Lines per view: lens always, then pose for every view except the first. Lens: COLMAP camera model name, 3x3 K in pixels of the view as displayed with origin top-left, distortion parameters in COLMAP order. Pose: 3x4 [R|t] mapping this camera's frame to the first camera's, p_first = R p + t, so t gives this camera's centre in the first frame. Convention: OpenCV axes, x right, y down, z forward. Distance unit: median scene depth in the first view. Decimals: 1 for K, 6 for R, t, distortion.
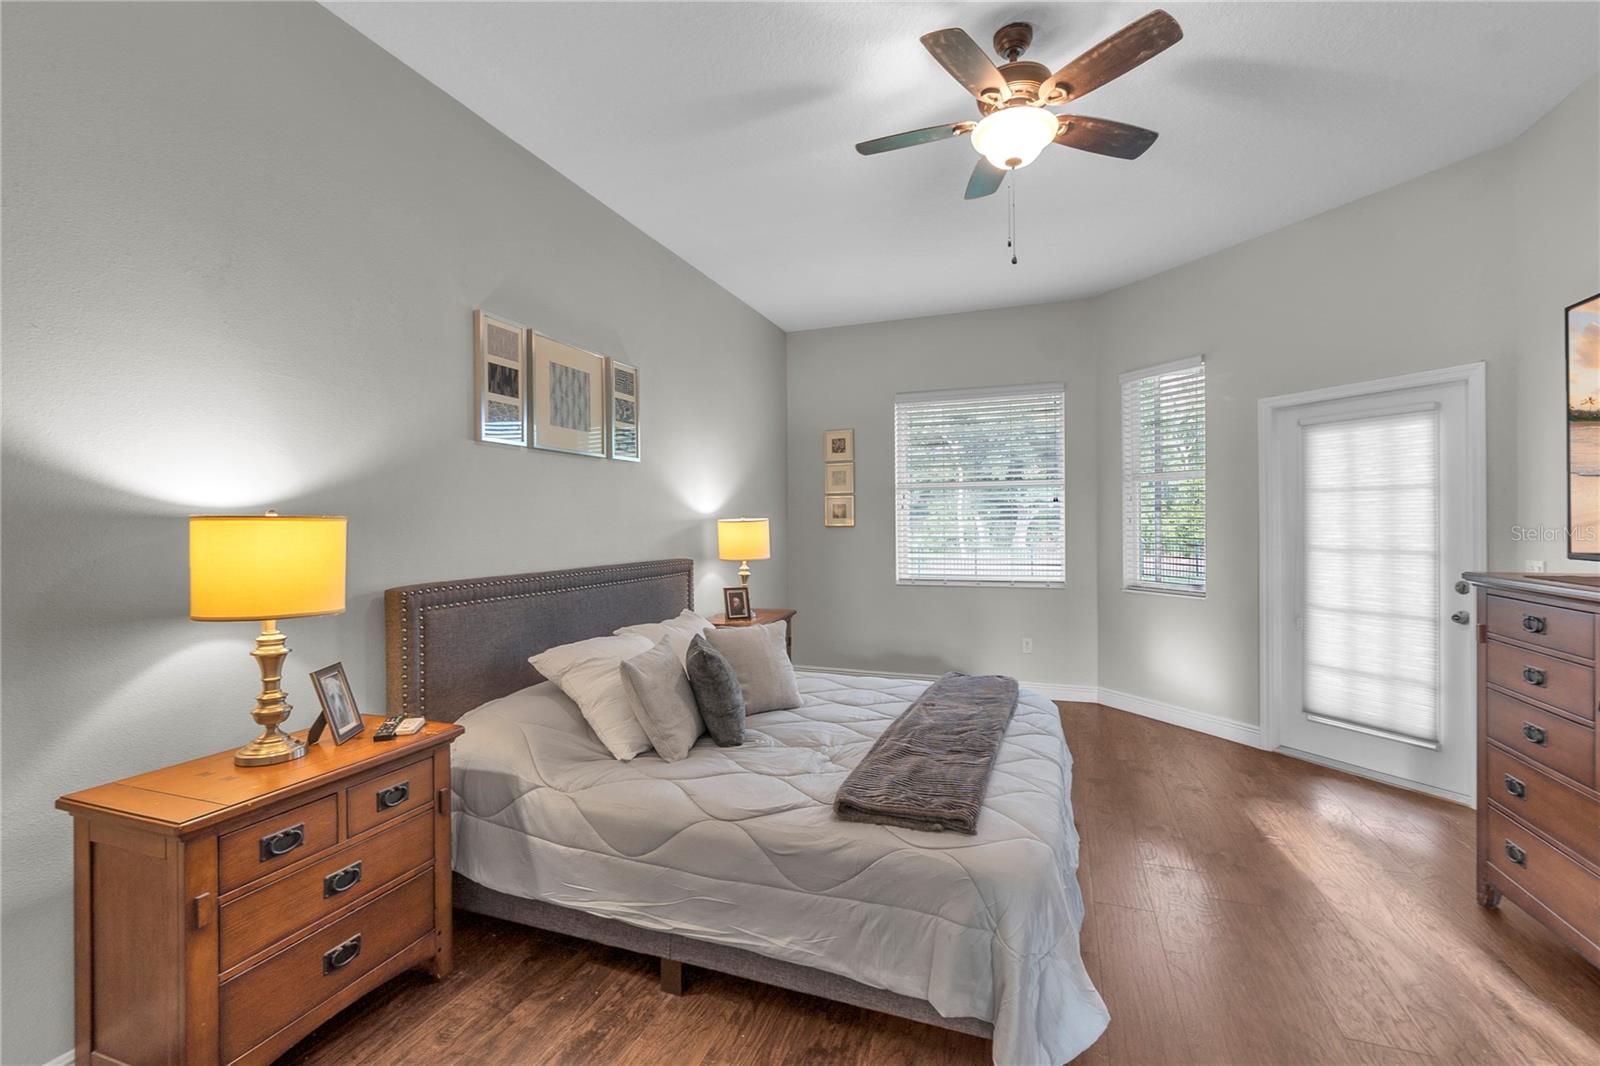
lens RADIAL K [[701.8, 0, 799.3], [0, 701.8, 532.9], [0, 0, 1]] dist [-0.003067, -0.000747]
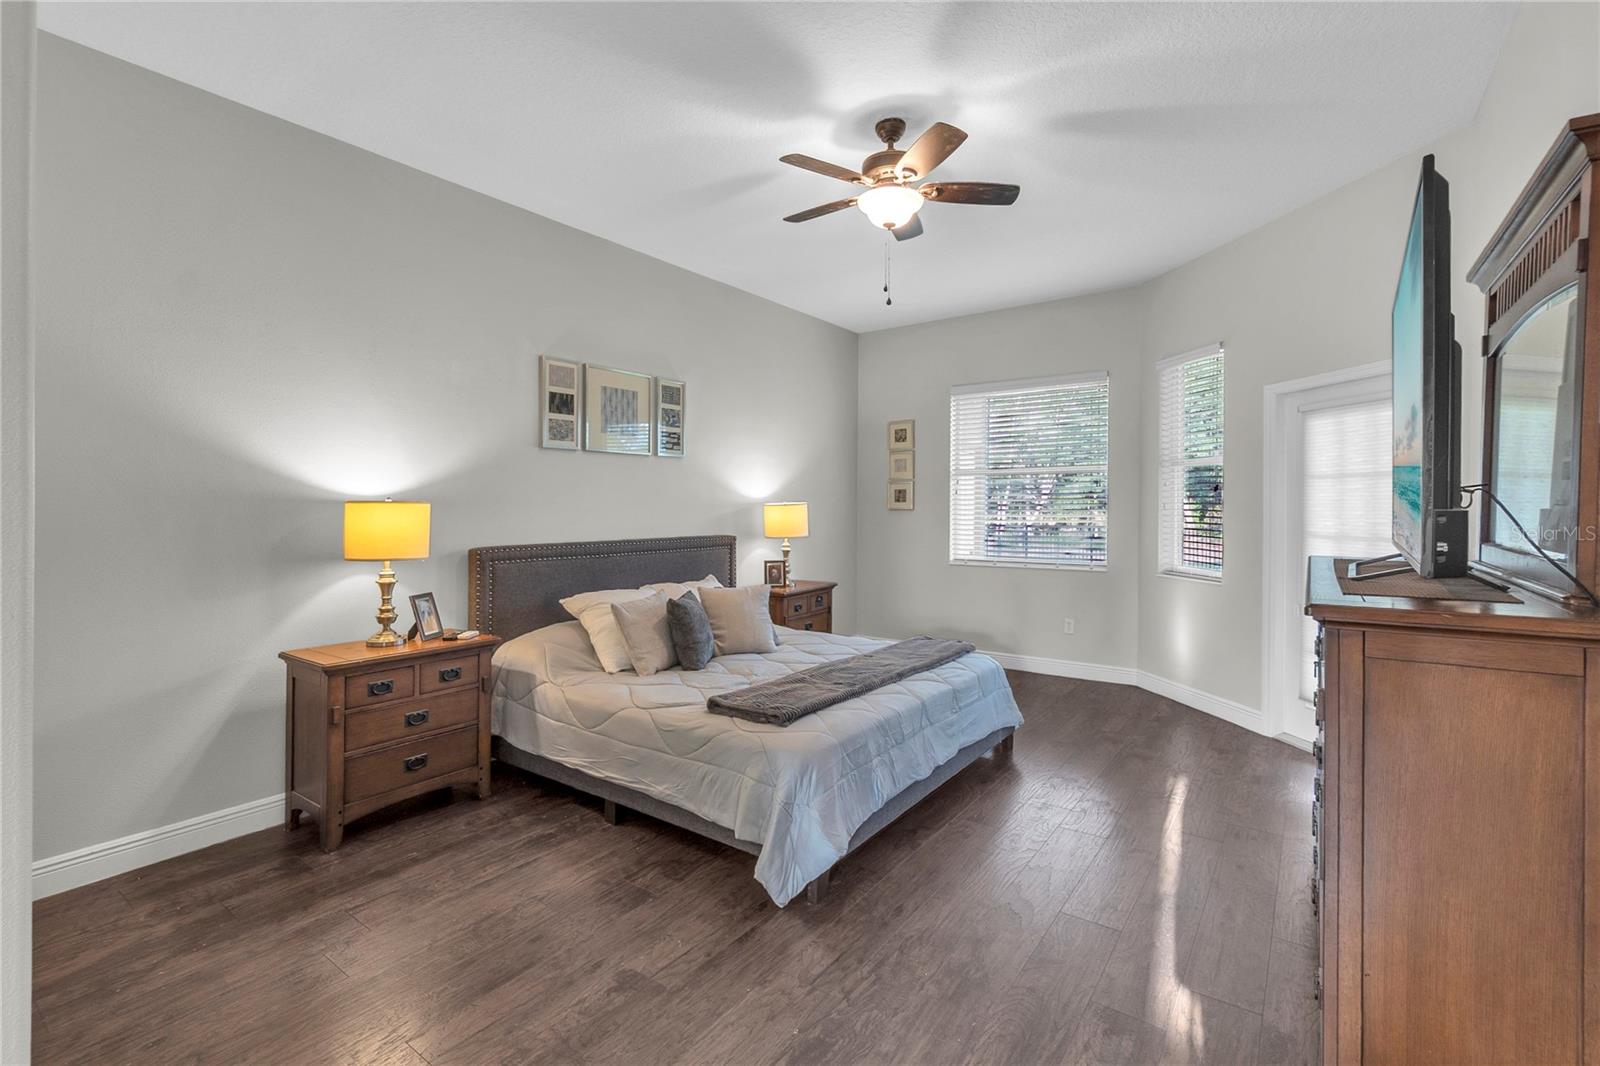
lens RADIAL K [[701.8, 0, 769.9], [0, 701.8, 507.4], [0, 0, 1]] dist [-0.003067, -0.000747]
pose [[0.961365, 0.006031, -0.275211, 0.448426], [-0.009136, 0.999908, -0.010003, -0.000073], [0.275125, 0.012131, 0.961332, -0.280019]]
